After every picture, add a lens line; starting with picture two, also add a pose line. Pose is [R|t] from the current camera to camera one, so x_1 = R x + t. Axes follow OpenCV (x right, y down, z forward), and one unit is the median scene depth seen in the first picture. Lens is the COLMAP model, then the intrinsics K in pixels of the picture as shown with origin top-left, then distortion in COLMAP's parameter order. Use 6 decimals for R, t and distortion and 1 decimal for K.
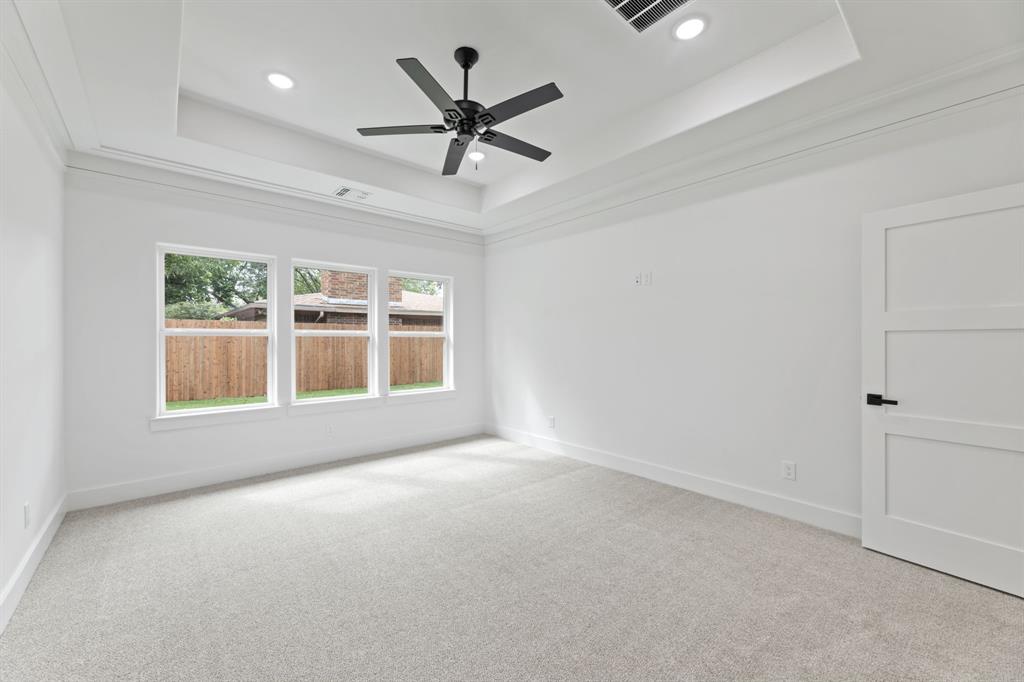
lens RADIAL K [[406.2, 0, 509.6], [0, 406.2, 343.1], [0, 0, 1]] dist [0.000765, 0.000124]
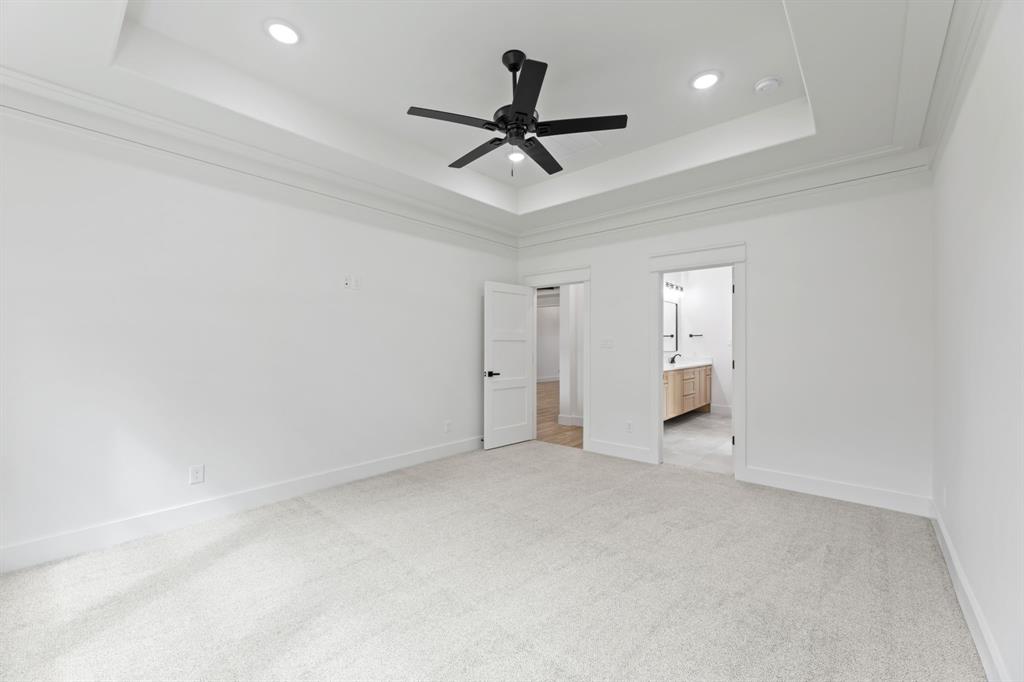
lens RADIAL K [[406.2, 0, 509.6], [0, 406.2, 343.1], [0, 0, 1]] dist [0.000765, 0.000124]
pose [[-0.129841, 0.008165, 0.991501, -1.007081], [0.004442, 0.999961, -0.007653, 0.001445], [-0.991525, 0.003410, -0.129872, 1.054237]]
